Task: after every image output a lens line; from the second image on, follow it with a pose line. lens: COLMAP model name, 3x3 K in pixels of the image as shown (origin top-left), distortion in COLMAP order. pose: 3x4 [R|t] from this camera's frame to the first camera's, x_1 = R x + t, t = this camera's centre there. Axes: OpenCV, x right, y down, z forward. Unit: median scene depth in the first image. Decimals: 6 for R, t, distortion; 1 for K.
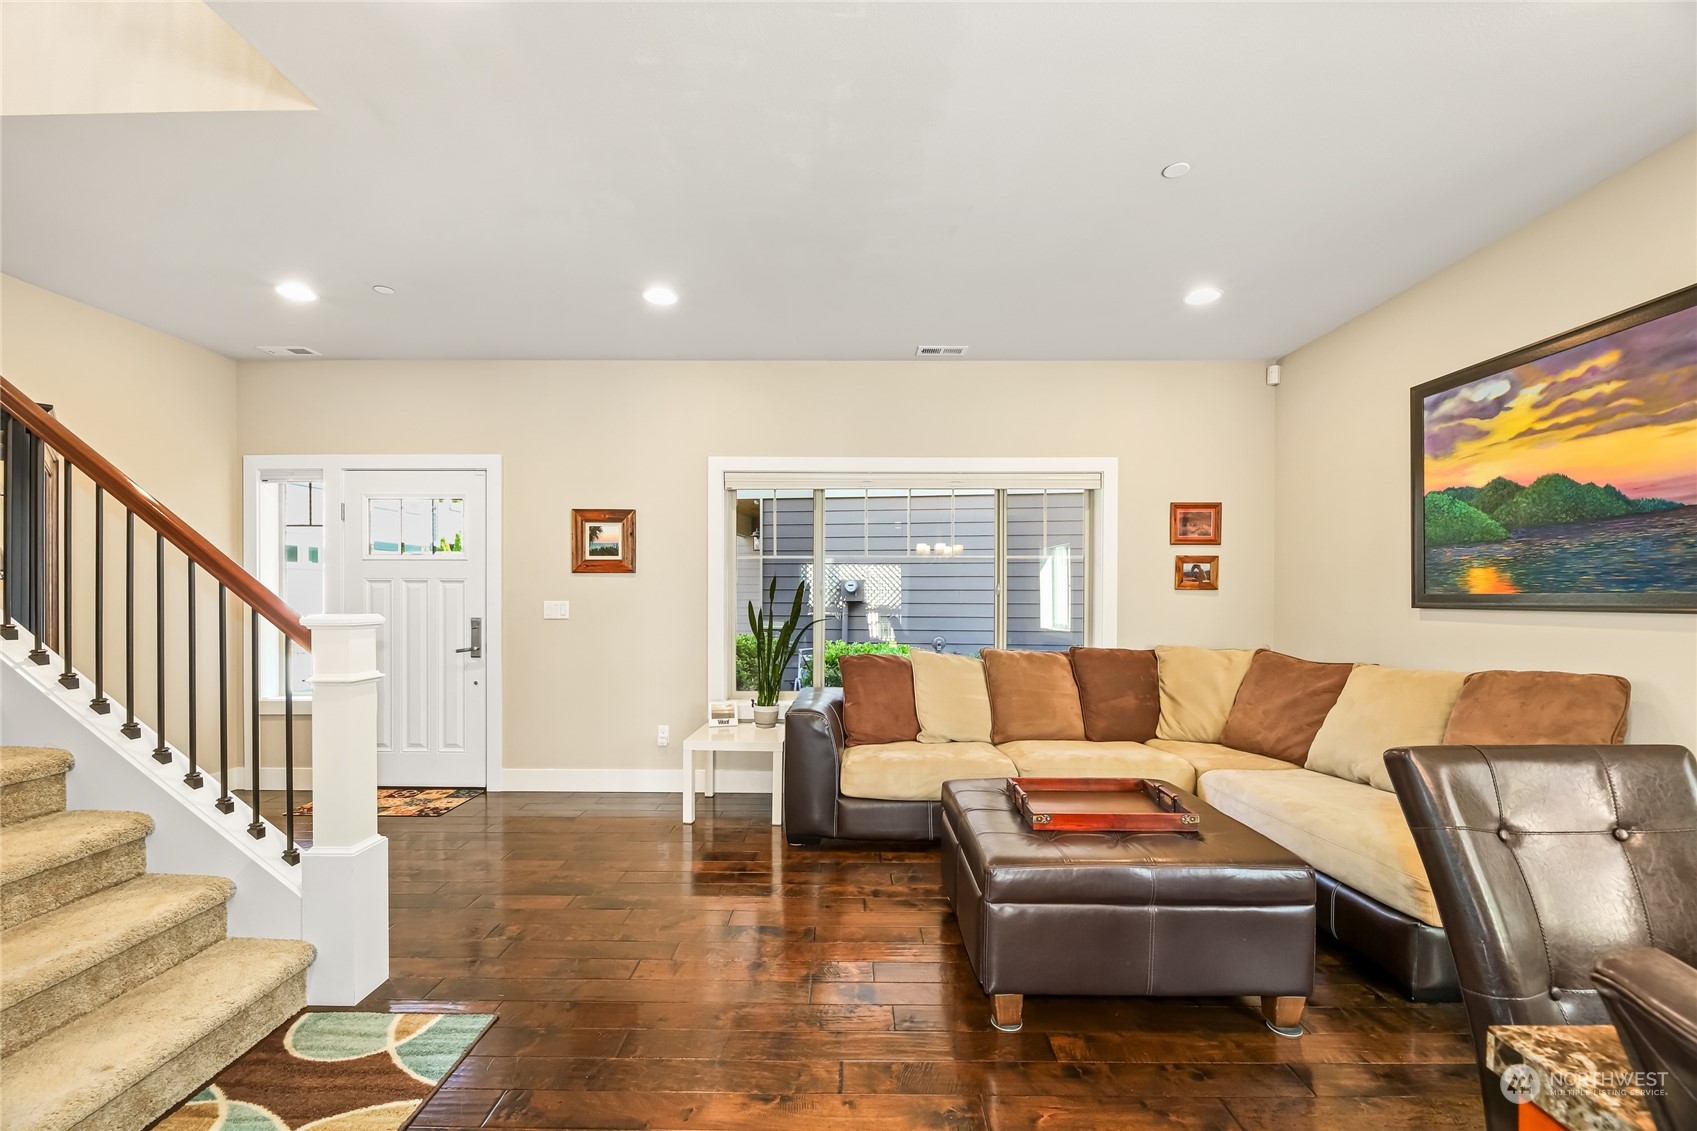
lens RADIAL K [[689.6, 0, 849.0], [0, 689.6, 597.9], [0, 0, 1]] dist [0.000983, -0.002693]
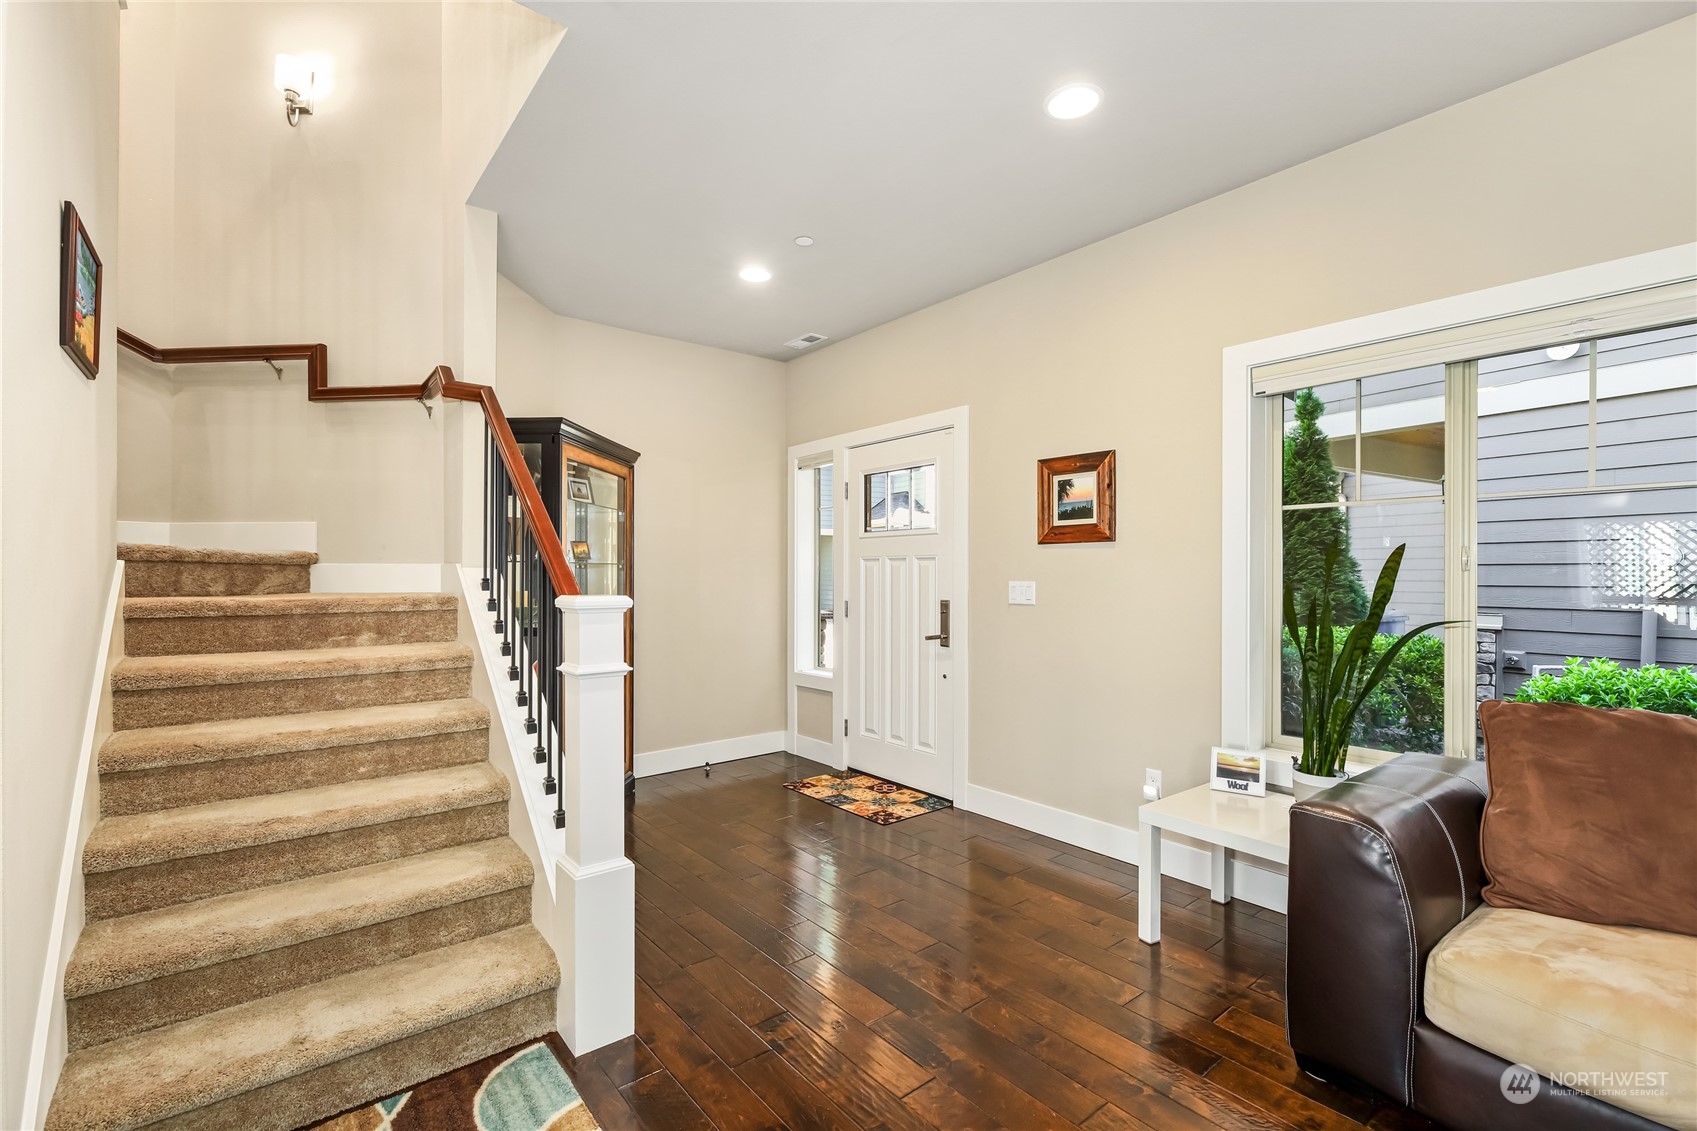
lens RADIAL K [[746.1, 0, 848.3], [0, 746.1, 572.4], [0, 0, 1]] dist [-0.000146, 0.000072]
pose [[0.636534, -0.004205, -0.771237, 0.099155], [-0.000698, 0.999982, -0.006028, -0.000199], [0.771248, 0.004376, 0.636519, 0.318991]]
